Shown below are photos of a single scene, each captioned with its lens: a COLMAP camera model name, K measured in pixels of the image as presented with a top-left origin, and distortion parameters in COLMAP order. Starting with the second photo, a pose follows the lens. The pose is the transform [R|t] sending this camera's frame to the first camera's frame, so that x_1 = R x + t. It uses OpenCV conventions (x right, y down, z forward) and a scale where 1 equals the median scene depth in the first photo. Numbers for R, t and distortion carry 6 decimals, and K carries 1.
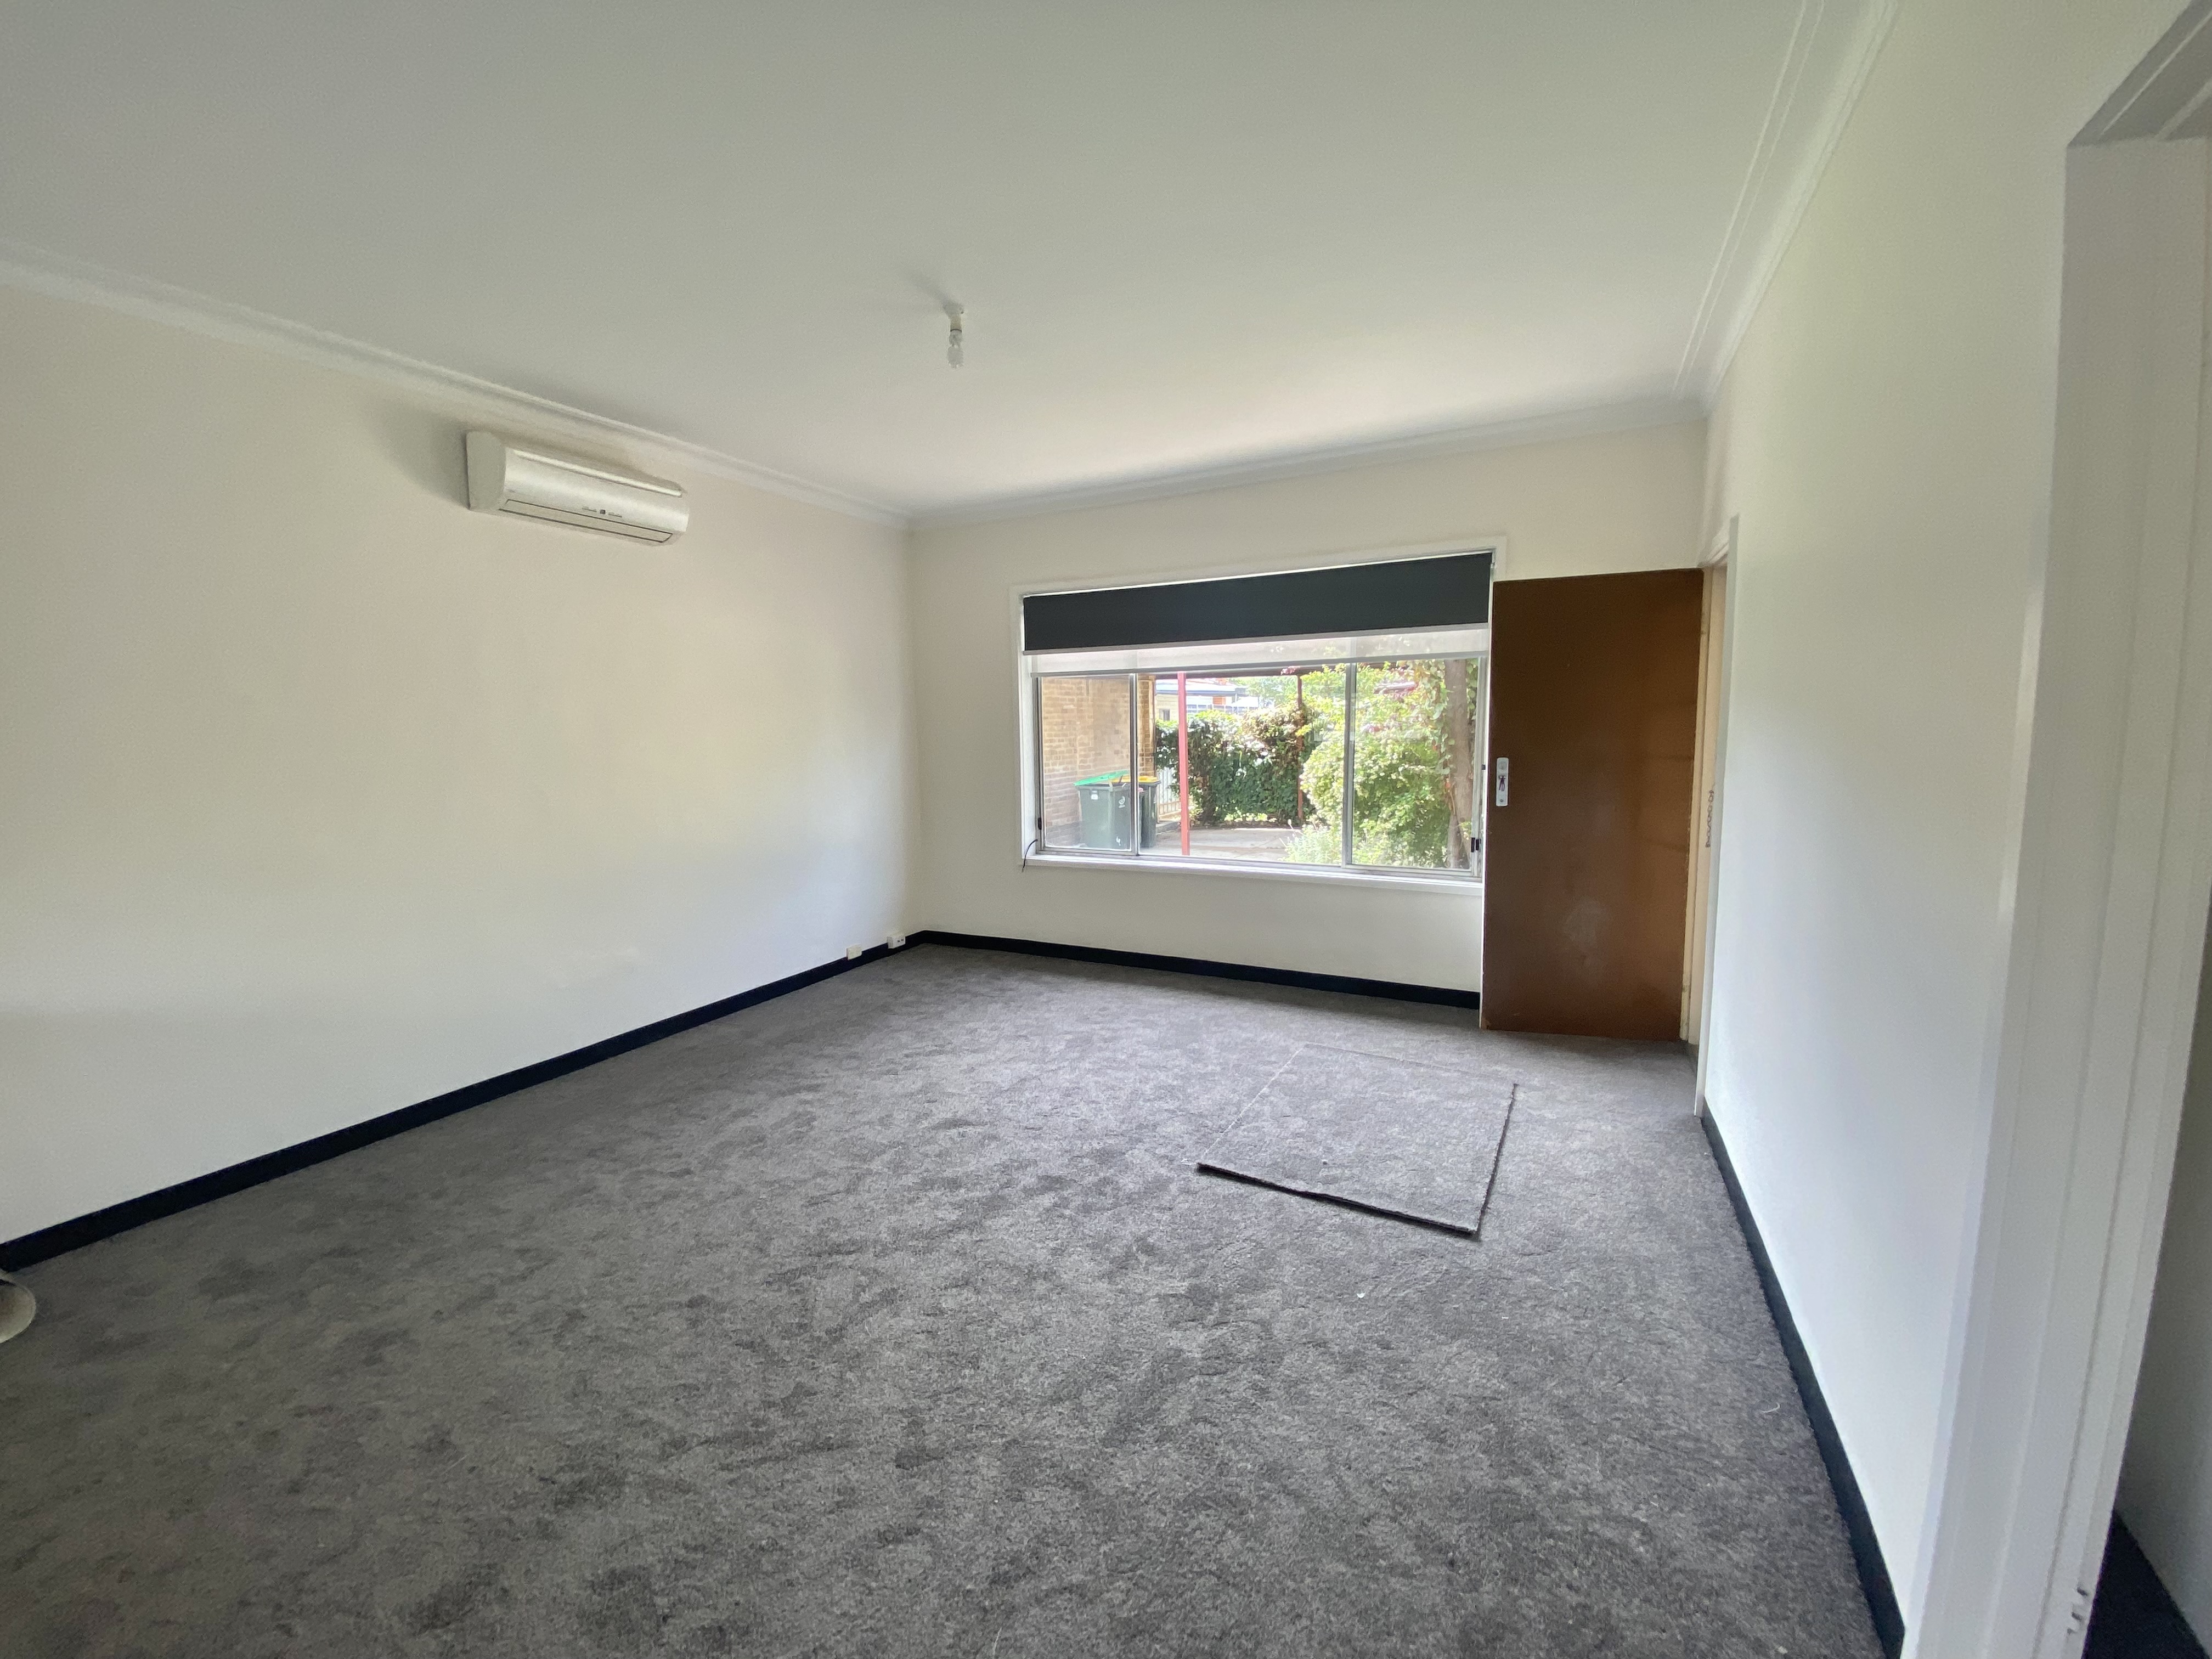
lens RADIAL K [[880.2, 0, 1107.4], [0, 880.2, 831.6], [0, 0, 1]] dist [0.003541, -0.008530]
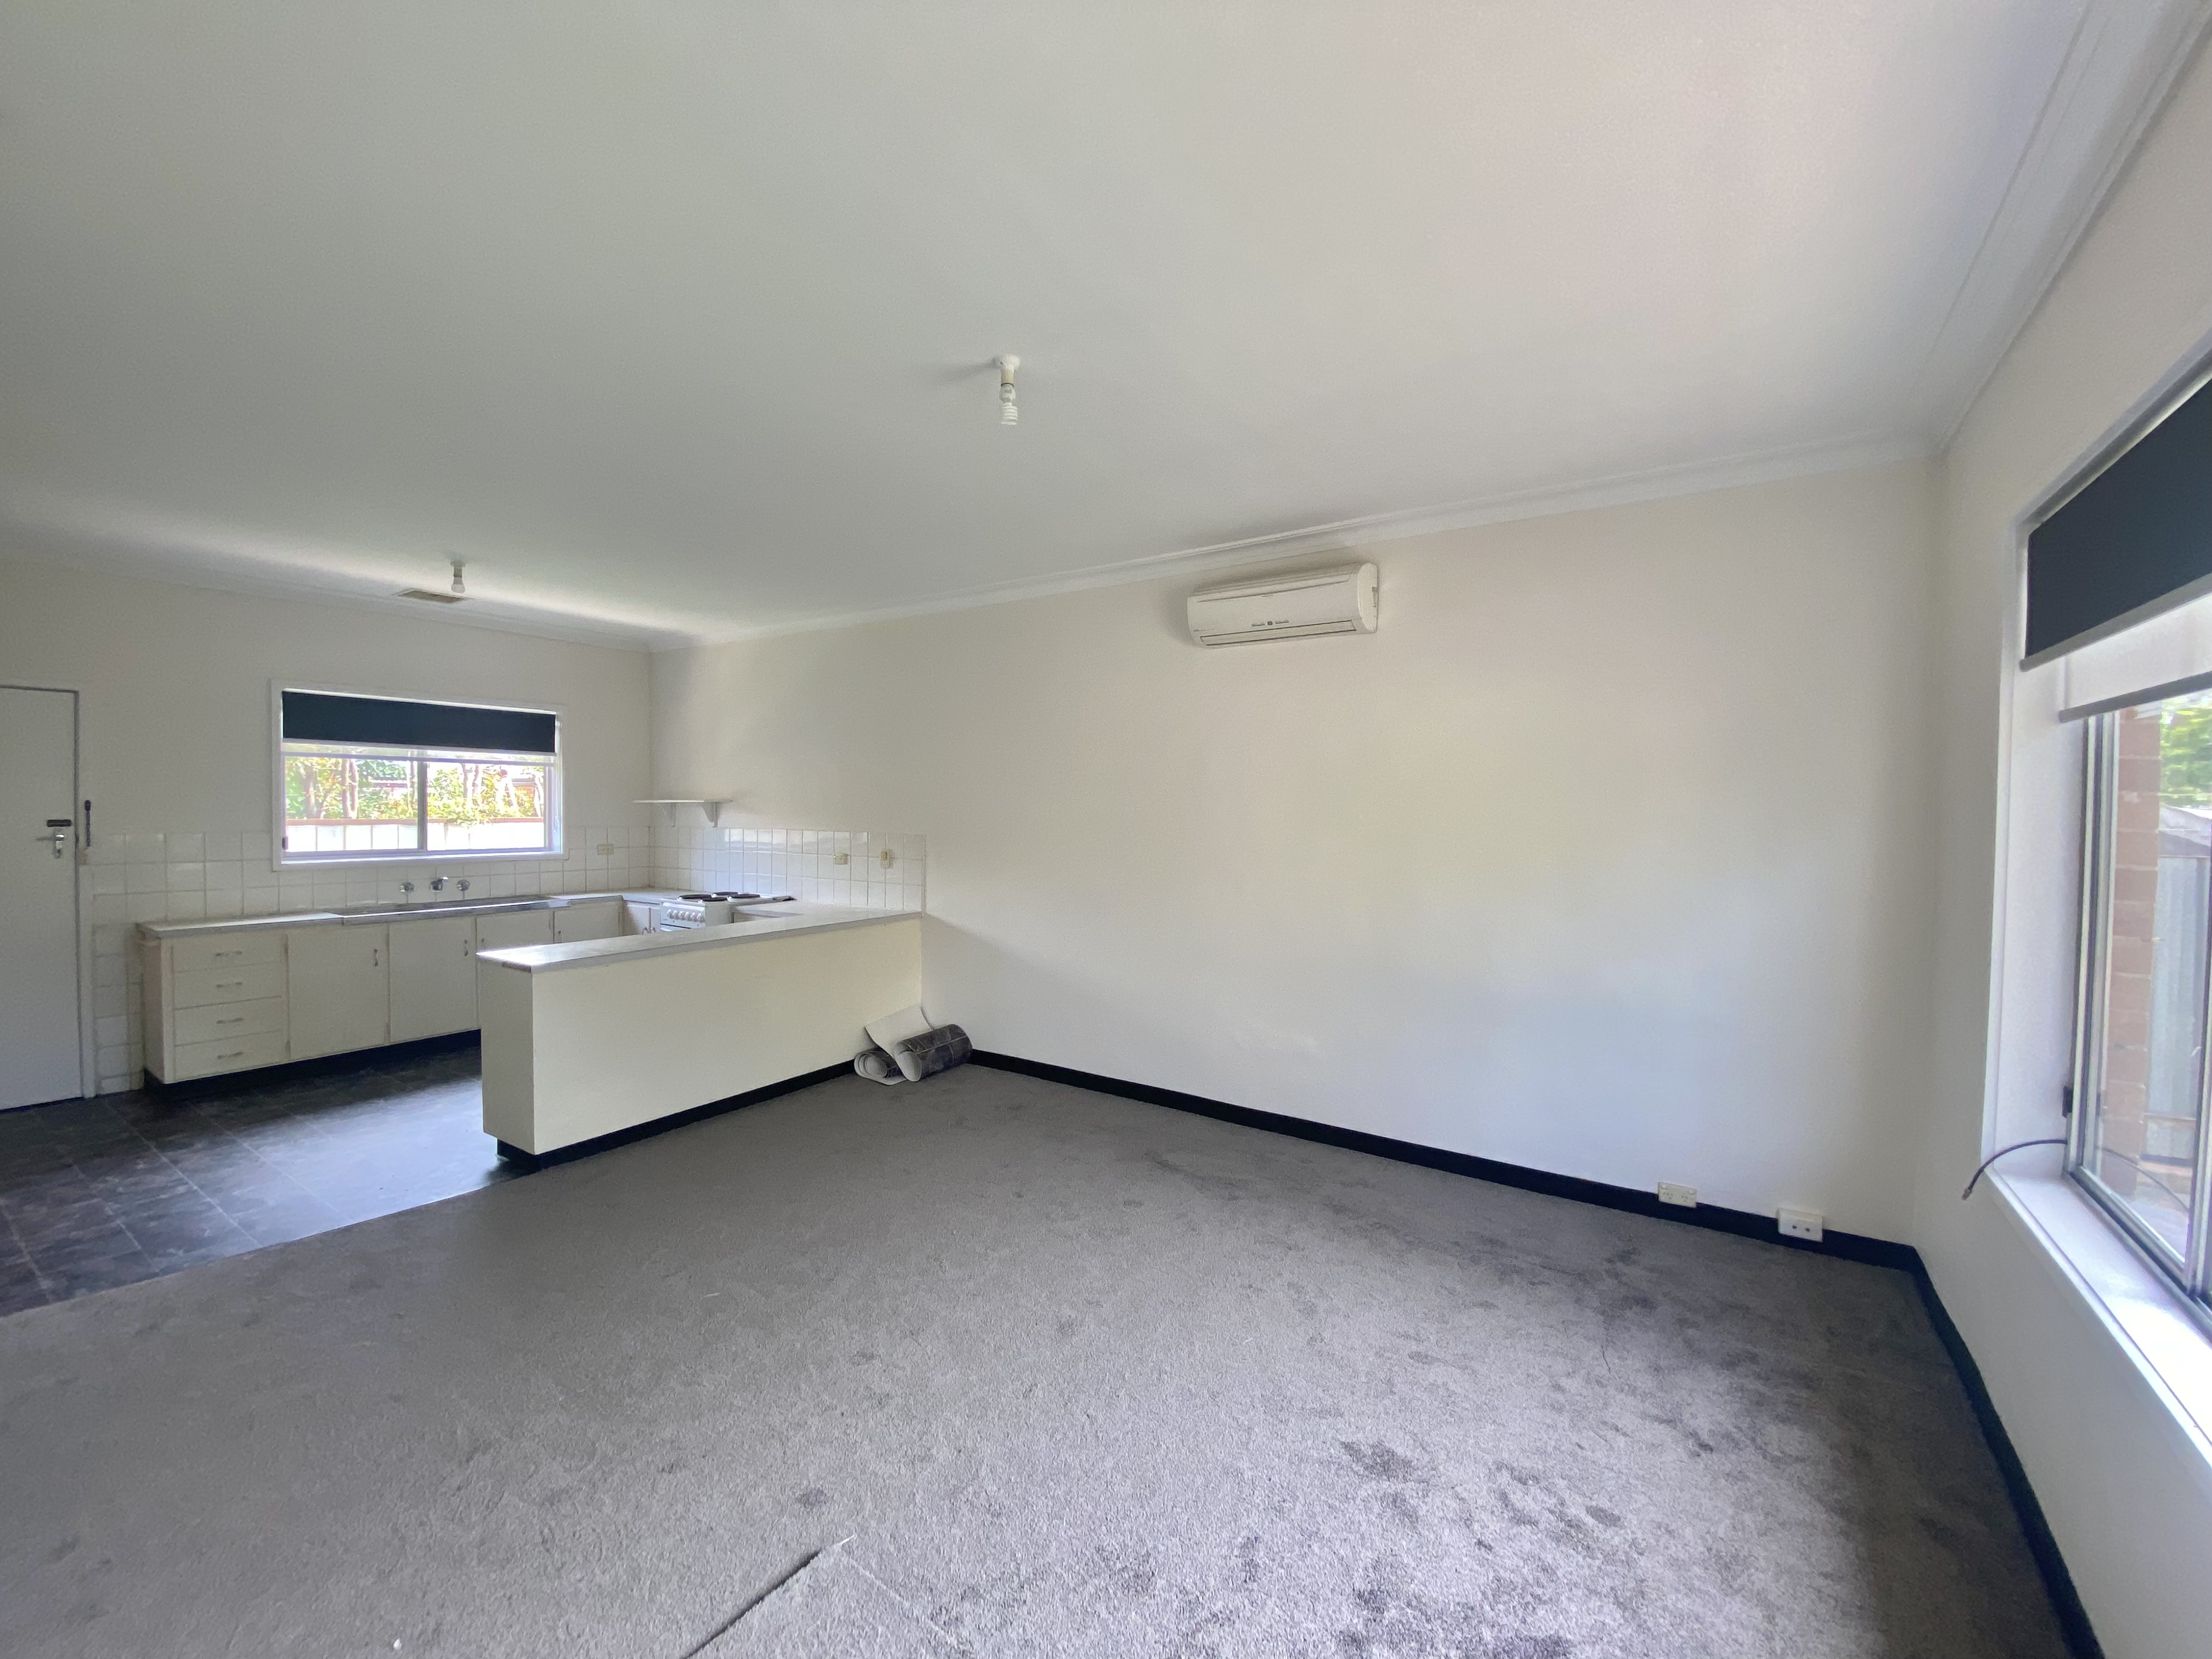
lens RADIAL K [[880.2, 0, 1112.1], [0, 880.2, 824.5], [0, 0, 1]] dist [0.003541, -0.008530]
pose [[-0.114191, 0.027485, -0.993079, 0.437045], [-0.134308, 0.990013, 0.042844, -0.111895], [0.984338, 0.138271, -0.109359, 0.788978]]
